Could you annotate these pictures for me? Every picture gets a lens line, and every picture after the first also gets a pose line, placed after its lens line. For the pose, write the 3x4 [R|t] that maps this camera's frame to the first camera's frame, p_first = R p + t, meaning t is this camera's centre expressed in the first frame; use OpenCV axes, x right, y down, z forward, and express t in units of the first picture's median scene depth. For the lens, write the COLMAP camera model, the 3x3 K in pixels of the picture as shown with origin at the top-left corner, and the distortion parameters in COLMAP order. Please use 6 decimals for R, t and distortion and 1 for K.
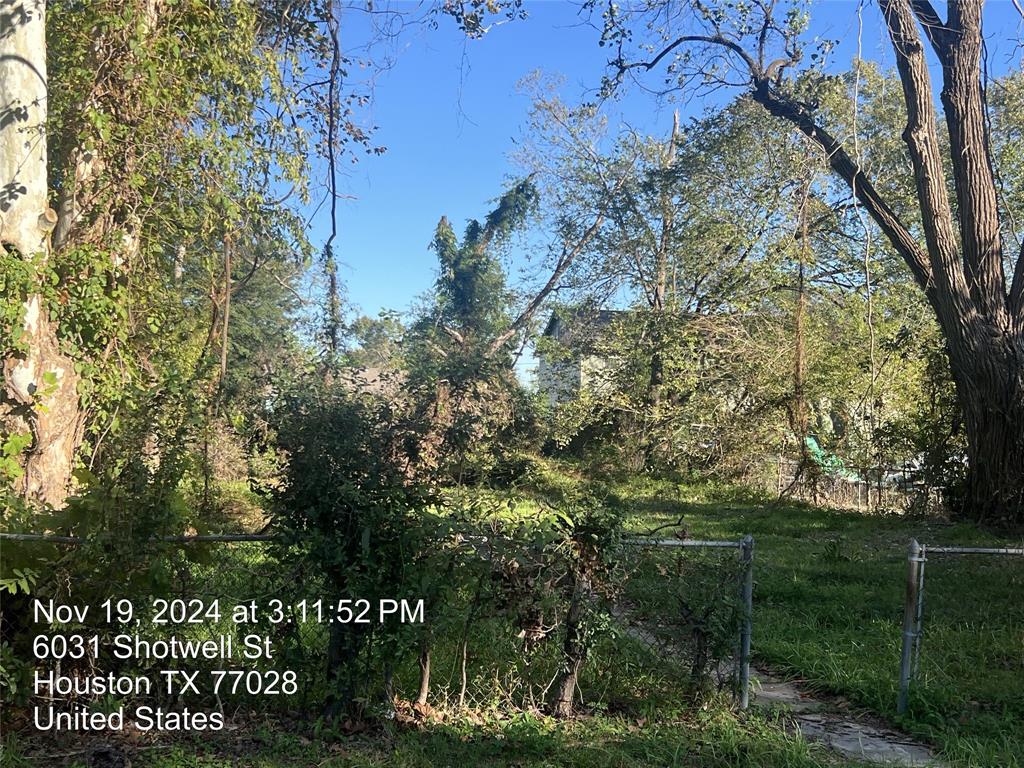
lens RADIAL K [[1261.4, 0, 512.0], [0, 1261.4, 384.0], [0, 0, 1]] dist [-0.032127, 0.015746]
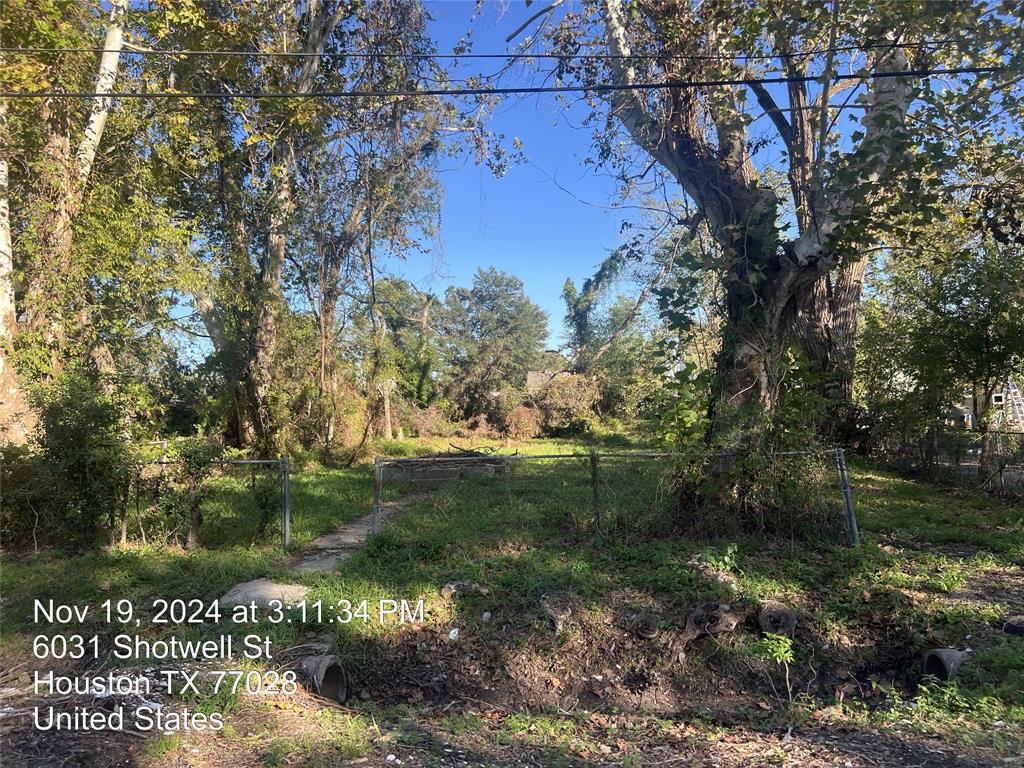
lens RADIAL K [[766.6, 0, 512.0], [0, 766.6, 384.0], [0, 0, 1]] dist [0.008599, 0.002015]
pose [[0.958495, -0.055341, -0.279689, 0.234806], [0.057063, 0.998369, -0.001987, 0.008771], [0.279342, -0.014056, 0.960089, -0.006657]]
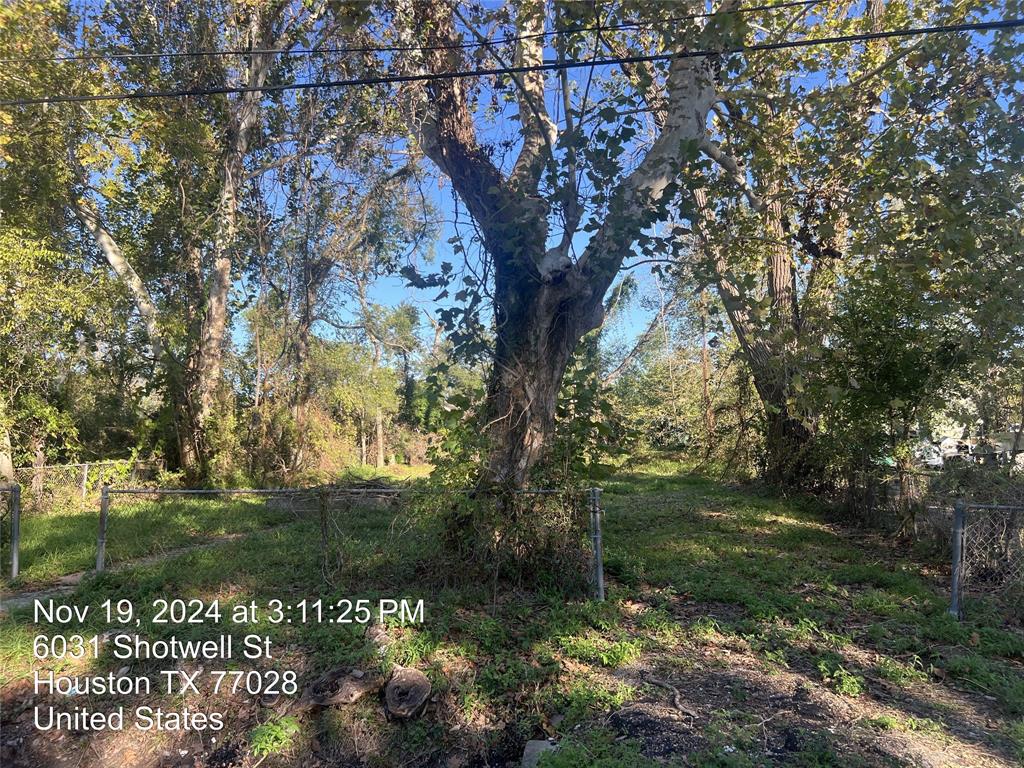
lens RADIAL K [[762.9, 0, 512.0], [0, 762.9, 384.0], [0, 0, 1]] dist [0.004119, 0.002572]
pose [[0.930437, -0.058073, -0.361822, 0.338958], [0.046103, 0.998069, -0.041636, 0.014438], [0.363541, 0.022058, 0.931317, 0.060544]]
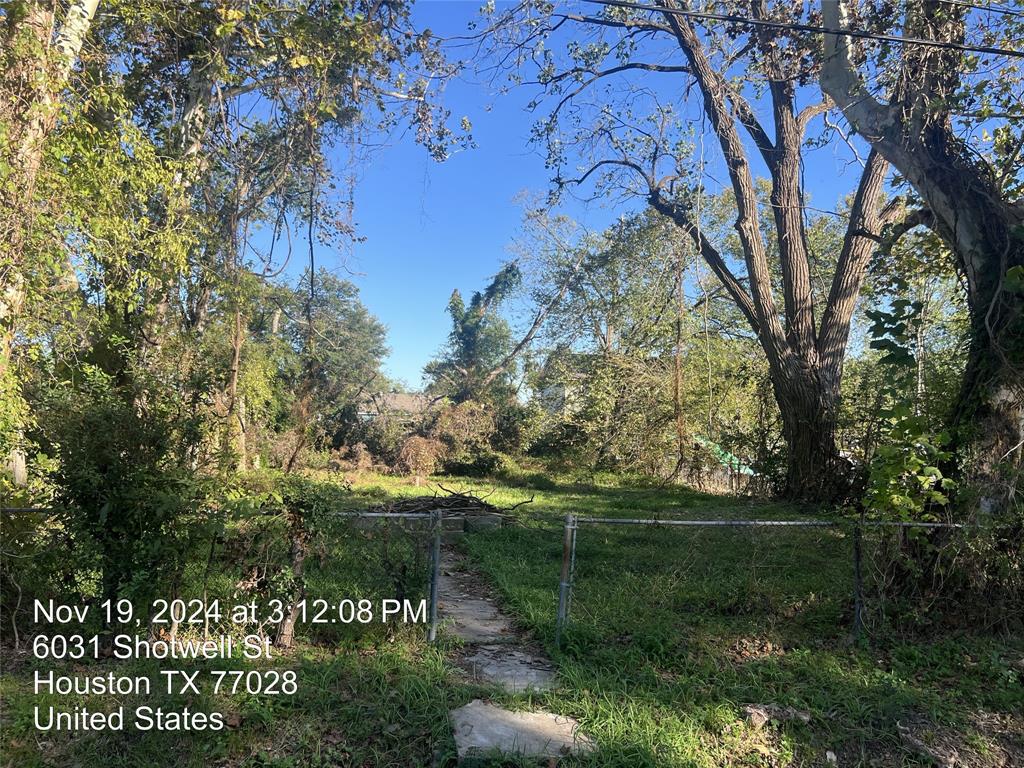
lens RADIAL K [[861.5, 0, 512.0], [0, 861.5, 384.0], [0, 0, 1]] dist [0.012189, -0.003577]
pose [[0.998998, -0.002262, -0.044706, 0.084322], [0.001080, 0.999649, -0.026455, 0.003645], [0.044750, 0.026381, 0.998650, 0.024572]]
